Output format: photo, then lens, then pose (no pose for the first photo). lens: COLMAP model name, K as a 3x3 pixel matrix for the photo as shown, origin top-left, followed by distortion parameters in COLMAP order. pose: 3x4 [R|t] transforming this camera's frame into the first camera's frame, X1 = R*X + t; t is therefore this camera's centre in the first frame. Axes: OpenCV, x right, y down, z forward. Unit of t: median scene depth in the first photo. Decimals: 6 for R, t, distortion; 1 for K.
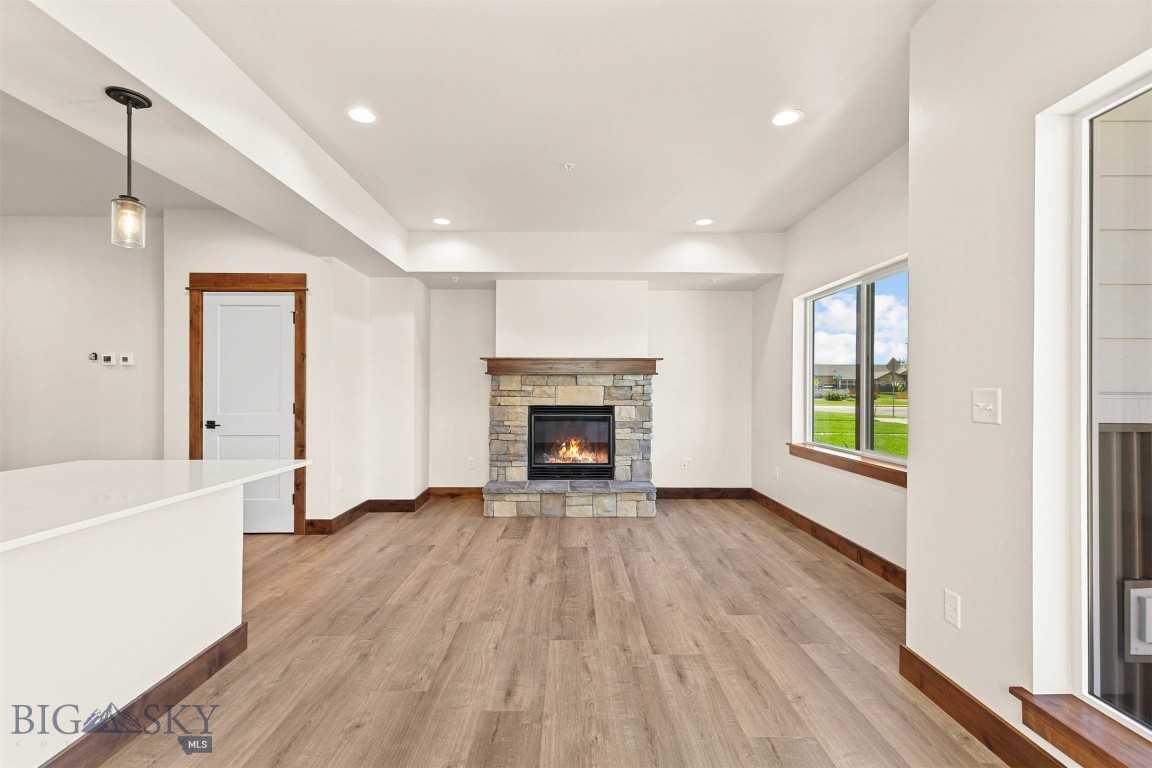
lens RADIAL K [[517.7, 0, 575.9], [0, 517.7, 388.7], [0, 0, 1]] dist [0.003250, 0.000196]
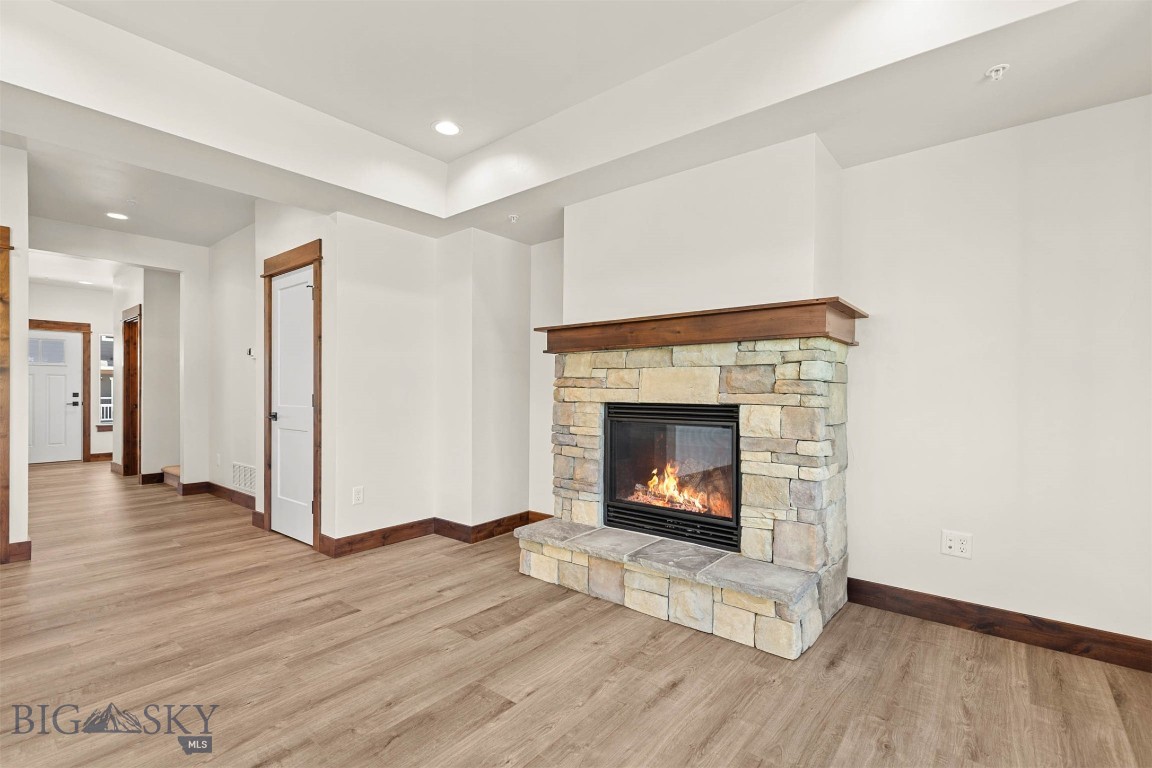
lens RADIAL K [[521.0, 0, 578.4], [0, 521.0, 390.5], [0, 0, 1]] dist [0.005957, 0.000305]
pose [[0.766416, -0.000897, -0.642344, 0.334735], [0.002374, 0.999996, 0.001436, 0.021795], [0.642340, -0.002626, 0.766415, 0.620965]]
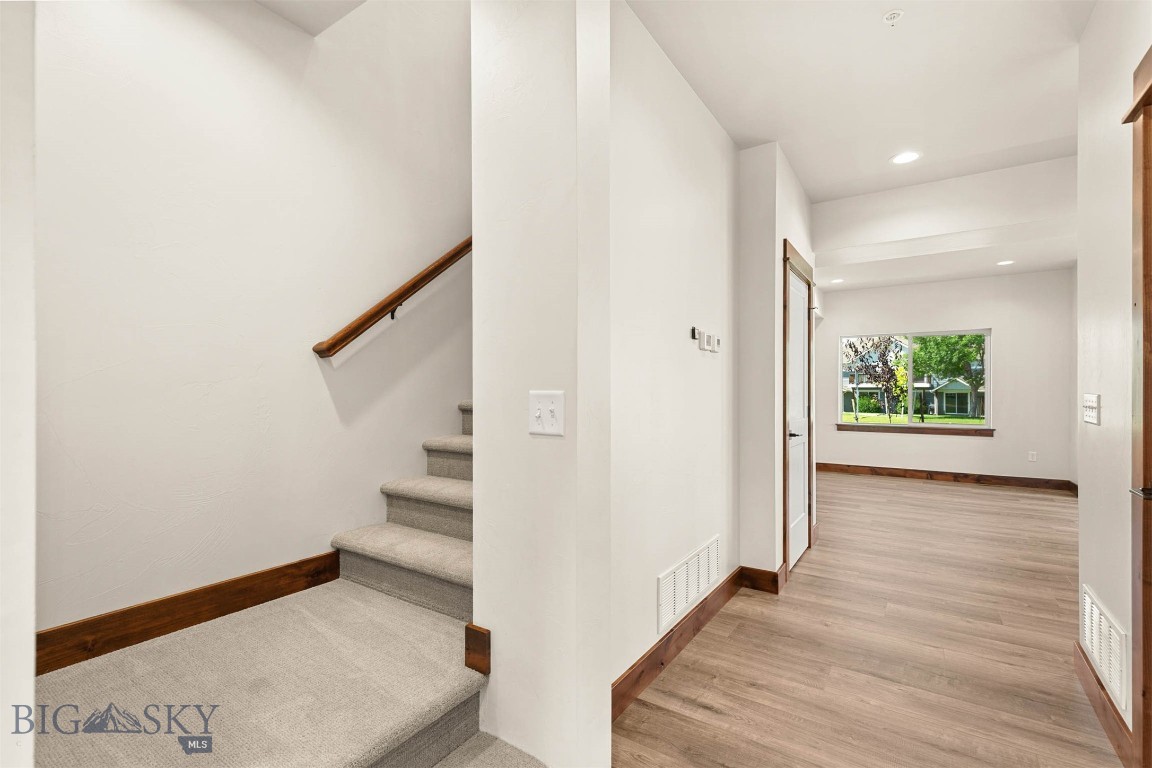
lens RADIAL K [[517.6, 0, 575.5], [0, 517.6, 386.5], [0, 0, 1]] dist [0.002497, 0.000074]
pose [[0.574577, 0.006224, 0.818427, -1.531165], [-0.002740, 0.999980, -0.005681, -0.000682], [-0.818446, 0.001021, 0.574582, 0.806767]]
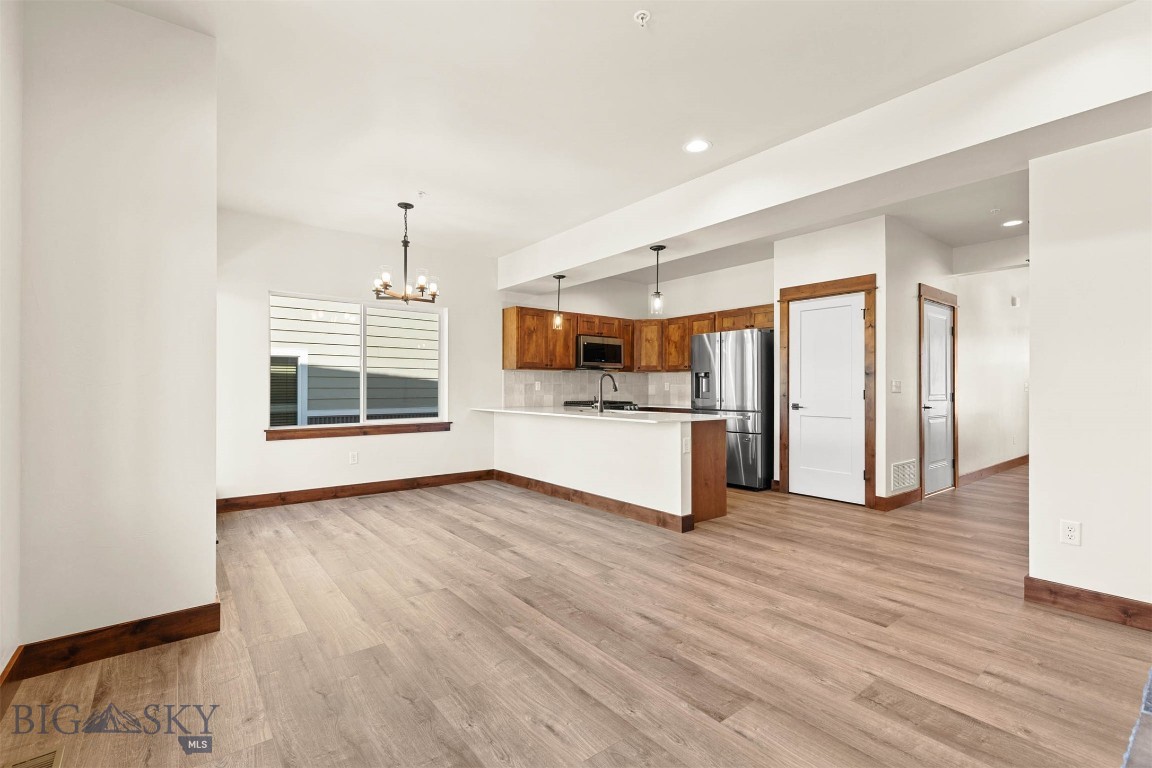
lens RADIAL K [[516.2, 0, 574.0], [0, 516.2, 382.9], [0, 0, 1]] dist [0.001675, 0.000218]
pose [[-0.798060, -0.008799, -0.602514, 0.349463], [-0.001057, 0.999912, -0.013203, 0.025236], [0.602577, -0.009900, -0.797999, 1.167017]]
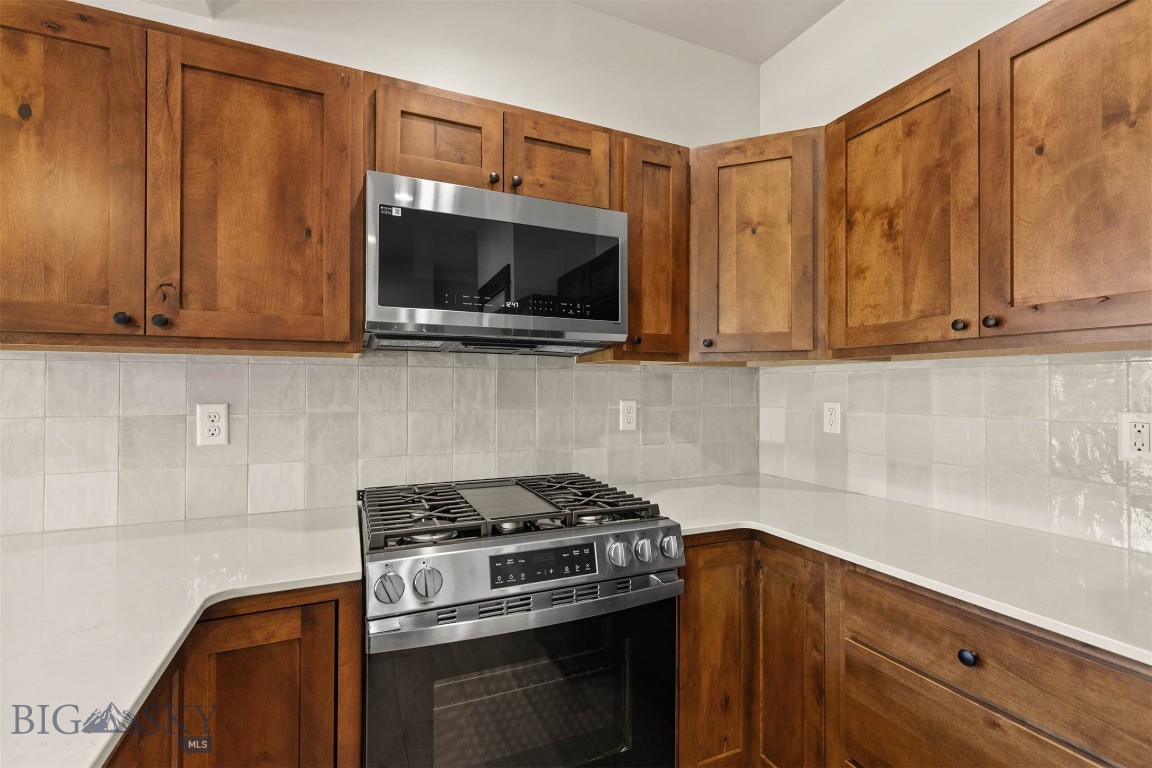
lens RADIAL K [[517.6, 0, 575.5], [0, 517.6, 386.5], [0, 0, 1]] dist [0.002497, 0.000074]
pose [[-0.919684, -0.005450, -0.392620, -0.579573], [-0.002886, 0.999970, -0.007121, -0.009633], [0.392648, -0.005416, -0.919673, 0.281278]]
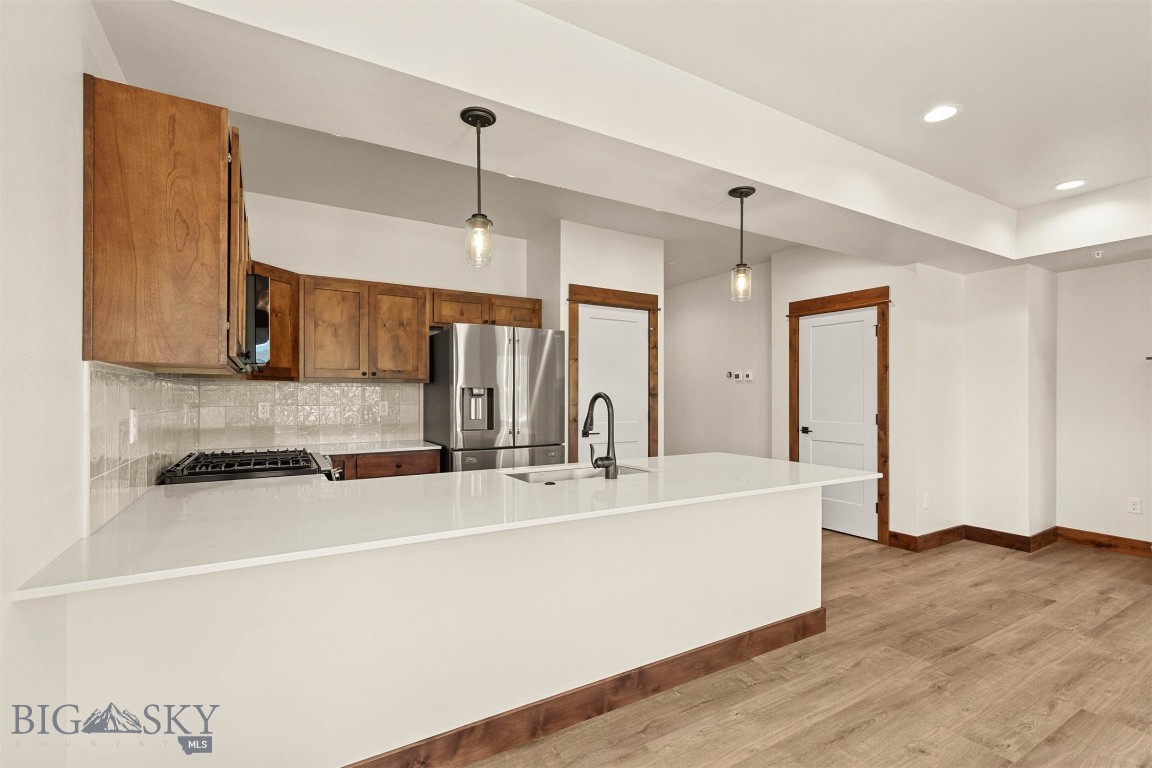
lens RADIAL K [[518.3, 0, 575.5], [0, 518.3, 390.9], [0, 0, 1]] dist [0.007425, -0.000626]
pose [[0.499763, -0.004790, -0.866149, 0.047690], [0.000287, 0.999986, -0.005365, -0.012533], [0.866162, 0.002433, 0.499757, -0.028962]]
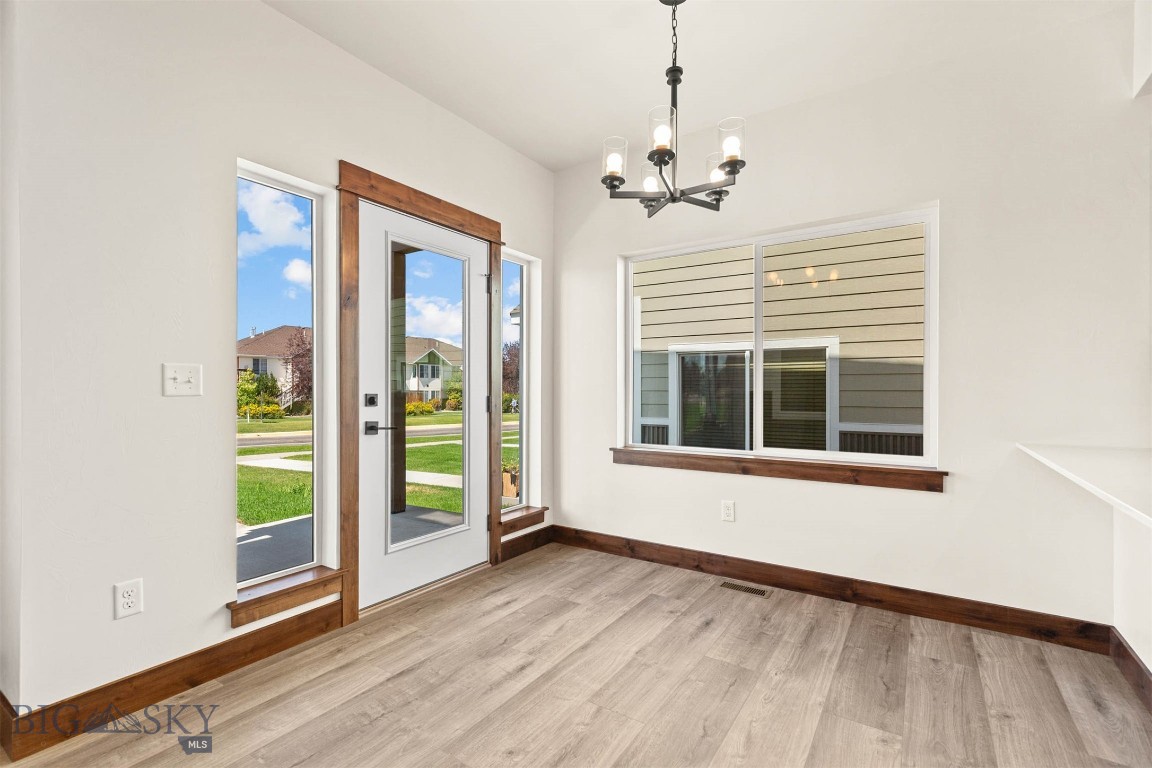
lens RADIAL K [[521.0, 0, 578.4], [0, 521.0, 390.5], [0, 0, 1]] dist [0.005957, 0.000305]
pose [[-0.824440, -0.005008, 0.565927, -0.205568], [-0.004771, 0.999987, 0.001899, 0.021602], [-0.565929, -0.001135, -0.824453, 0.585252]]
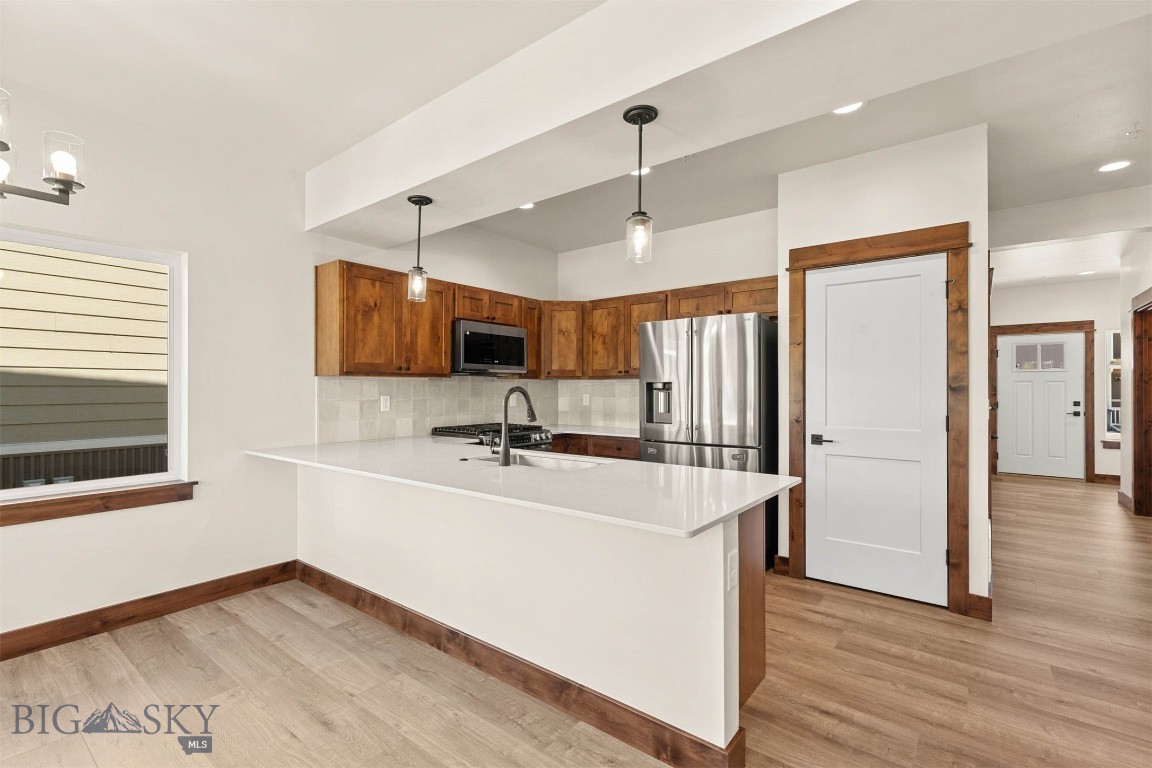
lens RADIAL K [[517.6, 0, 575.5], [0, 517.6, 386.5], [0, 0, 1]] dist [0.002497, 0.000074]
pose [[-0.628112, -0.004645, -0.778109, 0.002988], [0.001579, 0.999973, -0.007245, -0.008881], [0.778122, -0.005779, -0.628087, 0.701664]]
